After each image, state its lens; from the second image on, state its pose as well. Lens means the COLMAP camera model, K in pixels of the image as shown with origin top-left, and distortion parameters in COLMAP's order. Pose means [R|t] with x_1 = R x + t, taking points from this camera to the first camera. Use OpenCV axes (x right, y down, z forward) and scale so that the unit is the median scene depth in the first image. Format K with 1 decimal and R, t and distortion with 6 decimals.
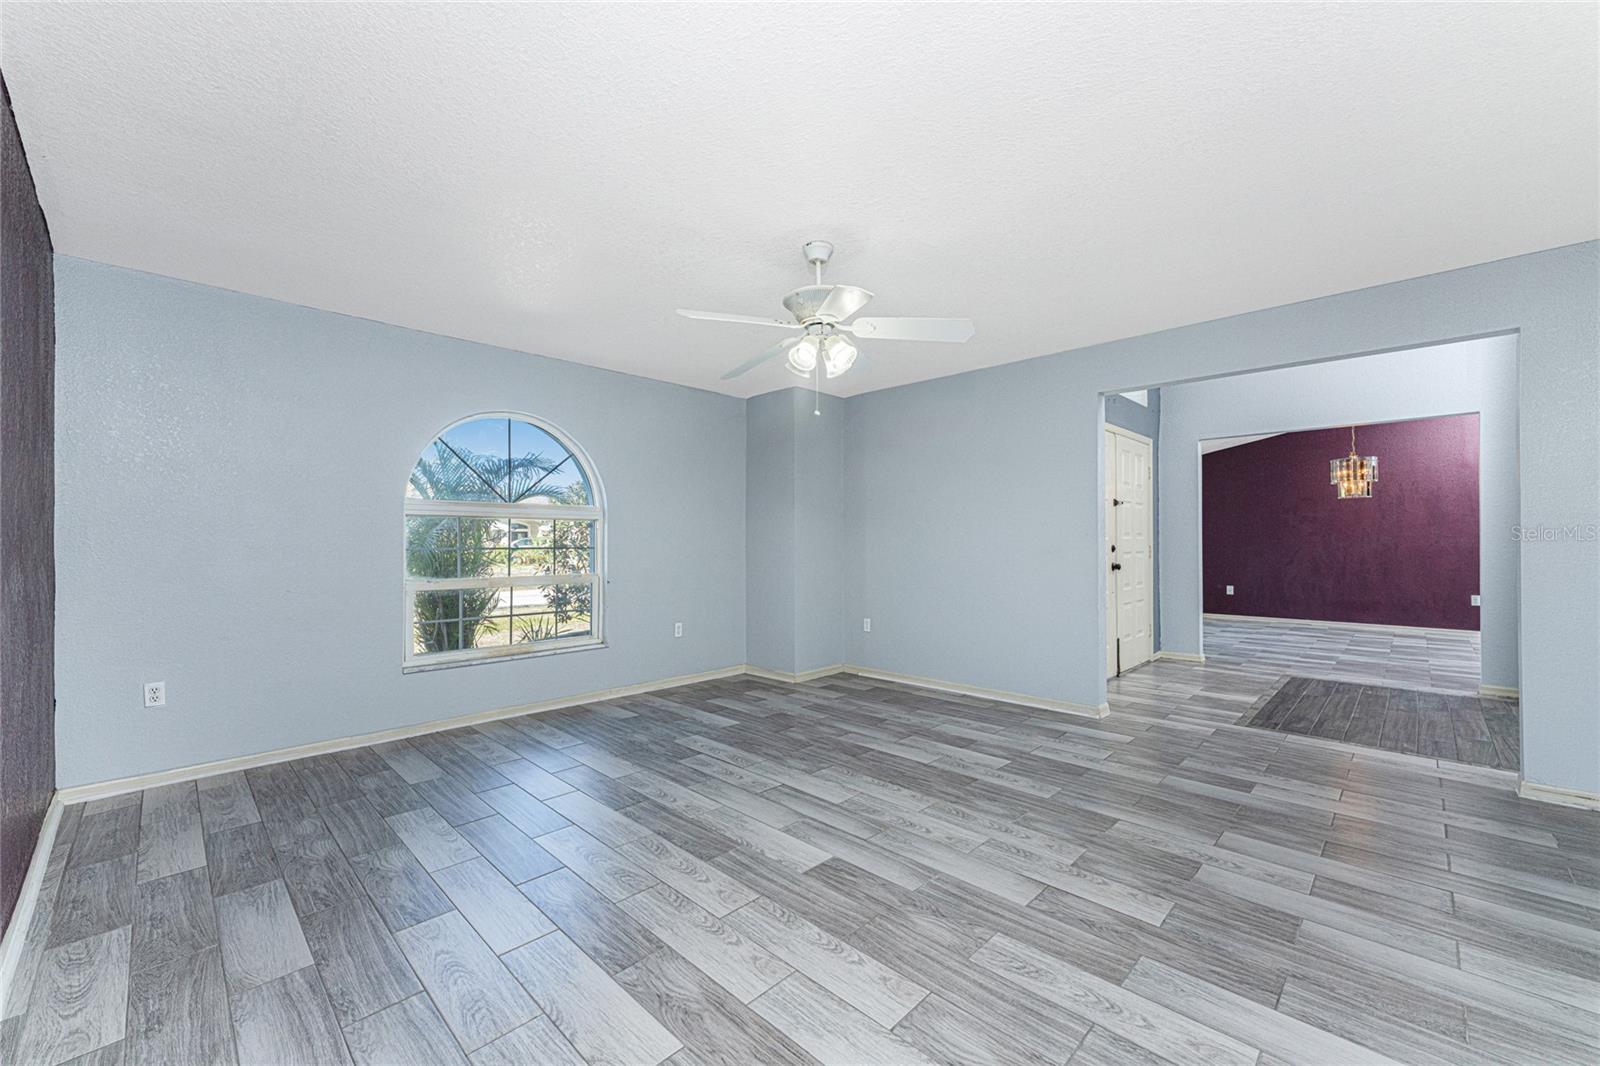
lens RADIAL K [[646.9, 0, 789.8], [0, 646.9, 526.4], [0, 0, 1]] dist [-0.001882, -0.000140]
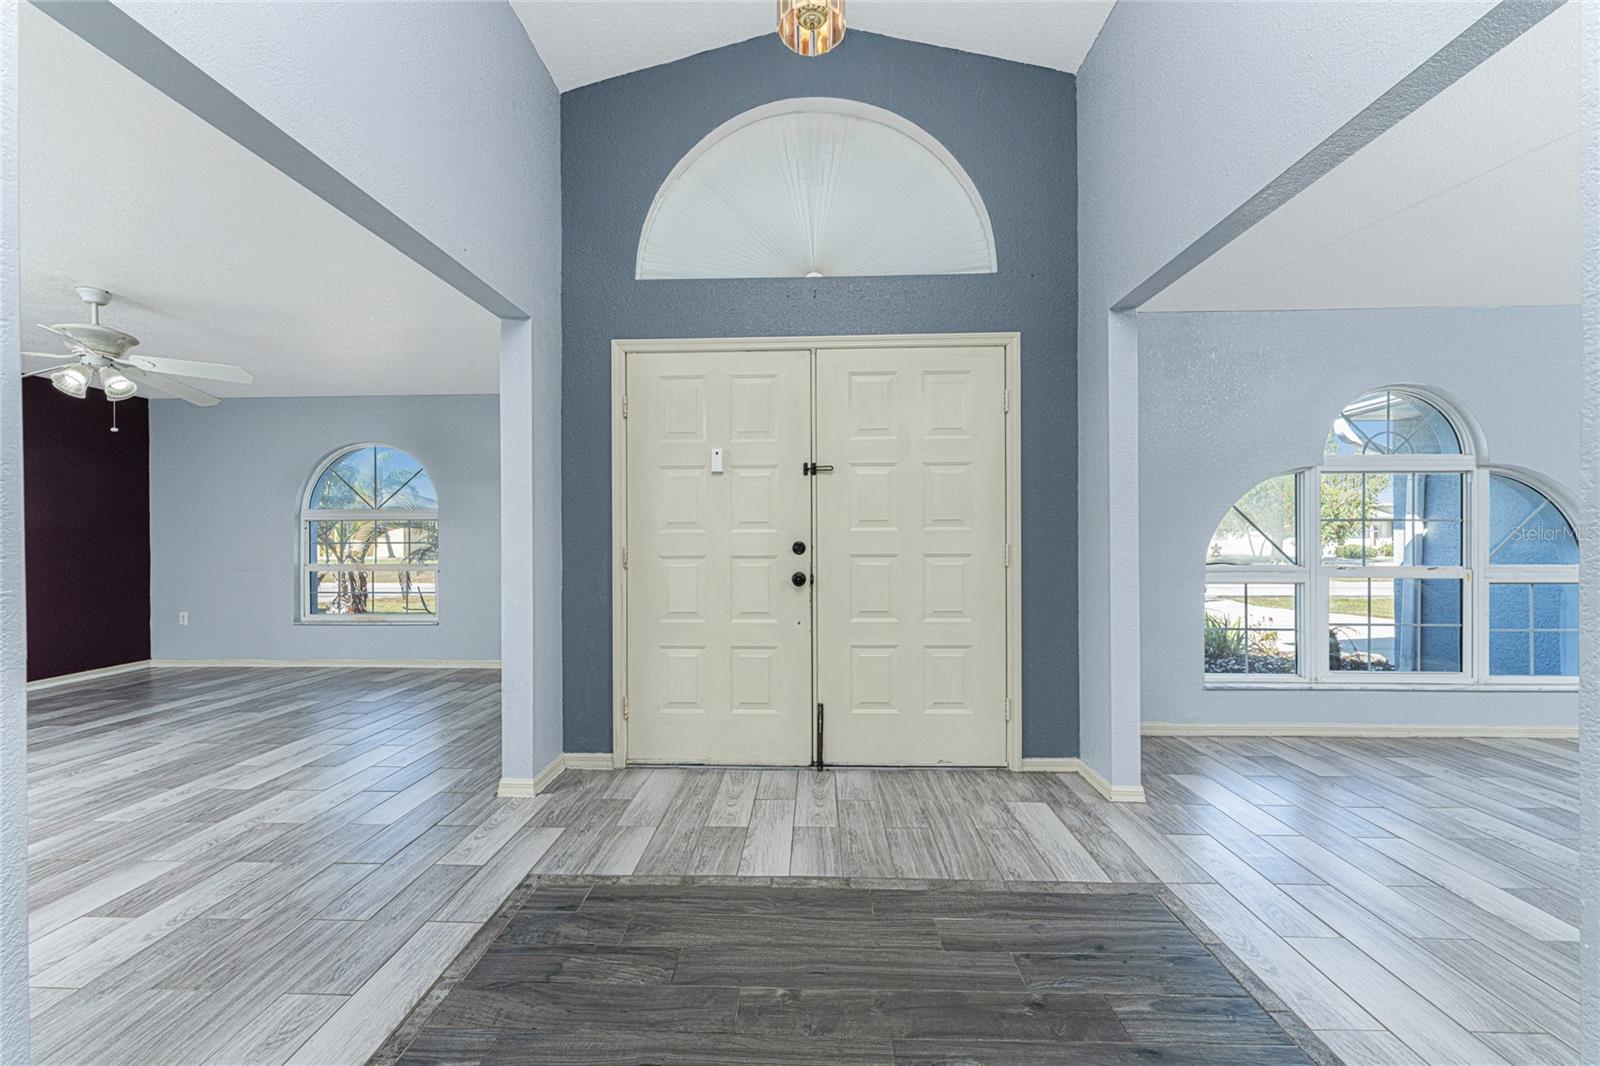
lens RADIAL K [[646.9, 0, 789.8], [0, 646.9, 526.4], [0, 0, 1]] dist [-0.001882, -0.000140]
pose [[0.673026, -0.010209, -0.739548, 1.498398], [0.021220, 0.999760, 0.005511, 0.017278], [0.739314, -0.019402, 0.673081, 0.965715]]
